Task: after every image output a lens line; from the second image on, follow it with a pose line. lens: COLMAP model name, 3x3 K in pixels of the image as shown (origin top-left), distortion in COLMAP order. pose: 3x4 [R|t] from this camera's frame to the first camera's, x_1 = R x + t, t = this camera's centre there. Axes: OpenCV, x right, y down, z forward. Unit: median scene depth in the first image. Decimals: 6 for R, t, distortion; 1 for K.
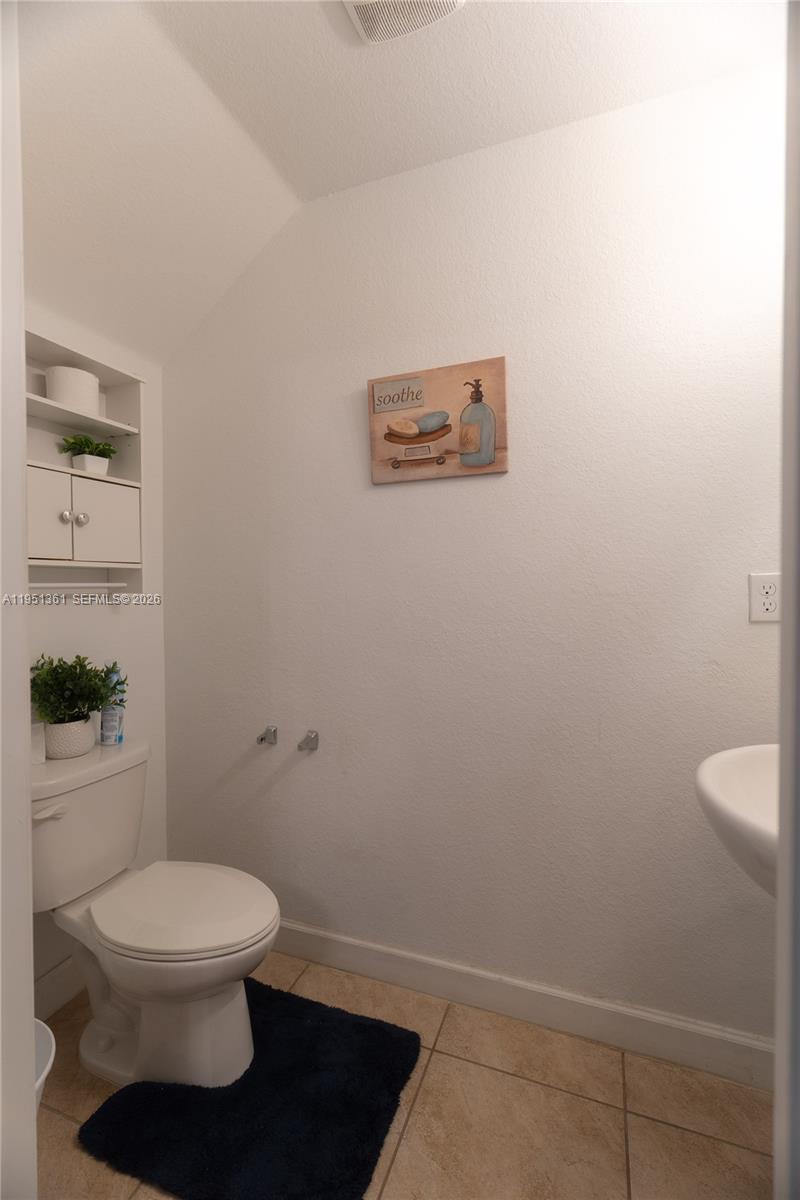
lens RADIAL K [[536.0, 0, 400.0], [0, 536.0, 600.0], [0, 0, 1]] dist [-0.009553, 0.004431]
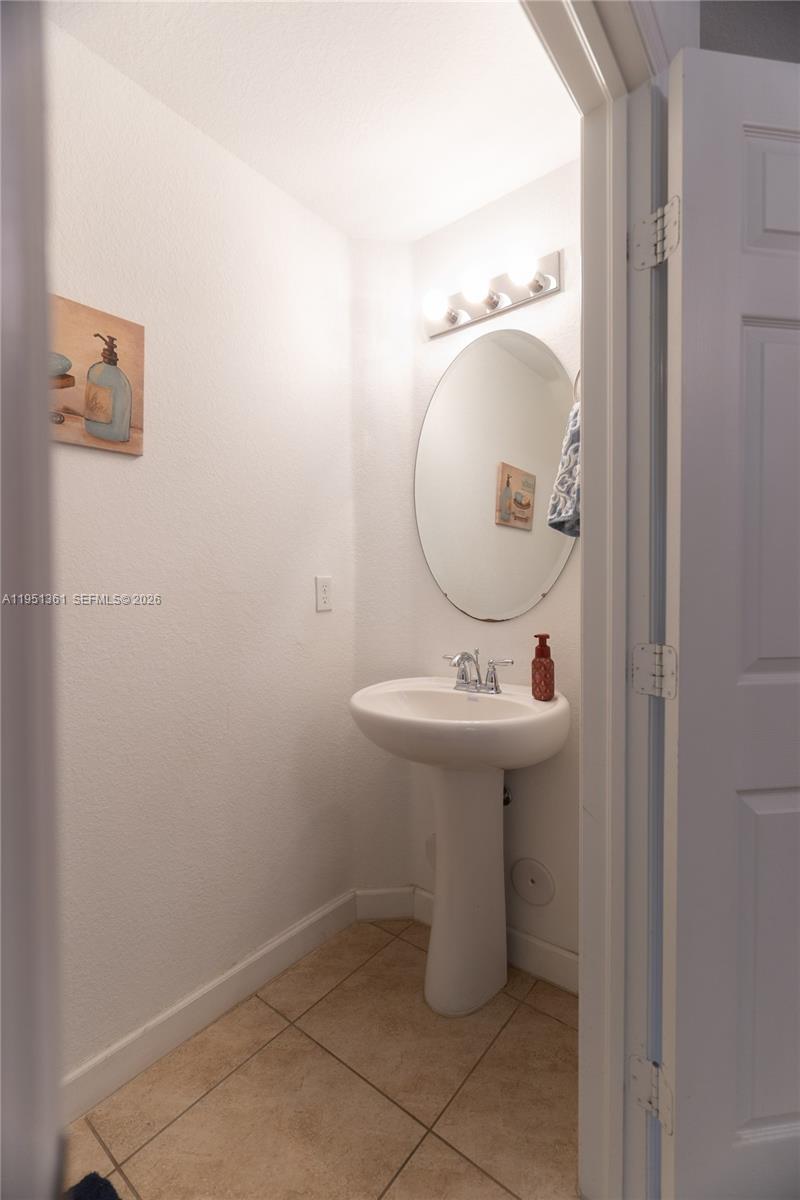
lens RADIAL K [[536.0, 0, 400.0], [0, 536.0, 600.0], [0, 0, 1]] dist [-0.009553, 0.004431]
pose [[0.303573, -0.021301, 0.952570, -0.527376], [0.024474, 0.999595, 0.014553, -0.002632], [-0.952494, 0.018896, 0.303971, 0.328203]]
